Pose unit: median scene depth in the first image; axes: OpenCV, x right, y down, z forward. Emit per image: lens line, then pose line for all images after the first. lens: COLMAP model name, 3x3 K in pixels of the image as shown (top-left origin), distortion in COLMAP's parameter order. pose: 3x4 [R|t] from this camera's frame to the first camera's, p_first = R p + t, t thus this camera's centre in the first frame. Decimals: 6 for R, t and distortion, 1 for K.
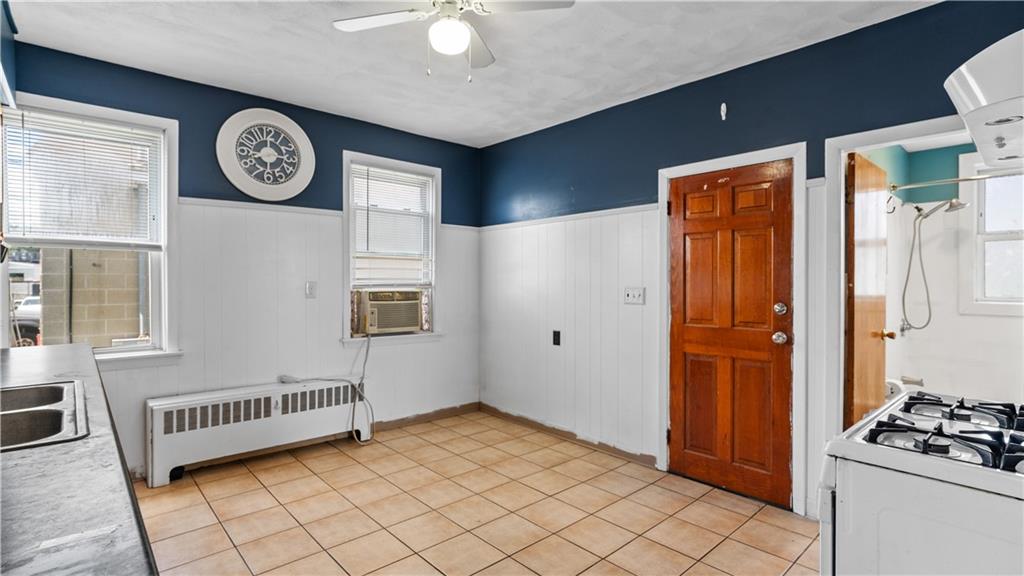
lens RADIAL K [[487.6, 0, 512.0], [0, 487.6, 288.0], [0, 0, 1]] dist [-0.002210, 0.000208]
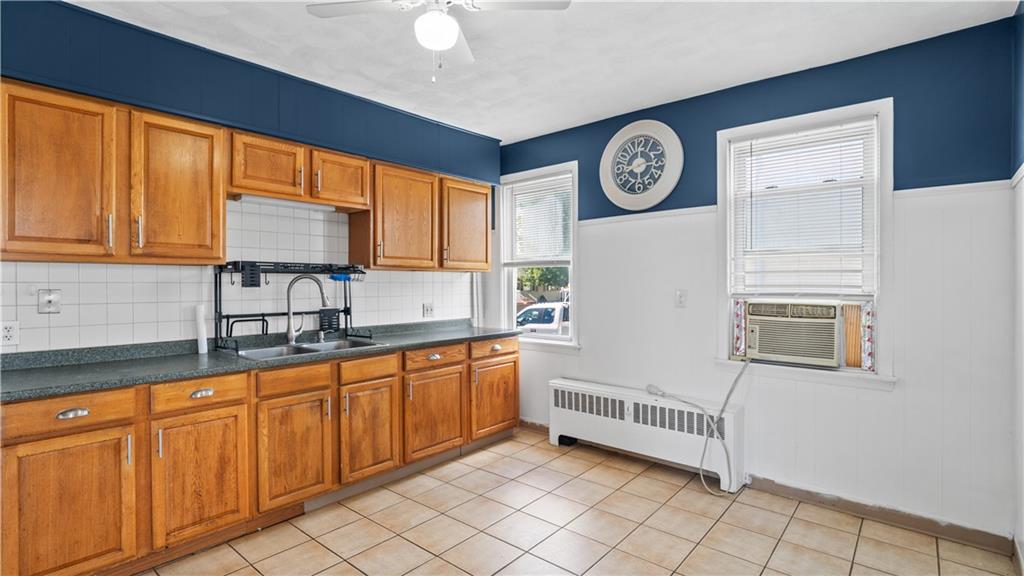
lens RADIAL K [[487.6, 0, 512.0], [0, 487.6, 288.0], [0, 0, 1]] dist [-0.002210, 0.000208]
pose [[0.126694, 0.004904, -0.991930, 0.473290], [-0.010128, 0.999942, 0.003650, -0.016902], [0.991890, 0.009584, 0.126736, 0.599505]]
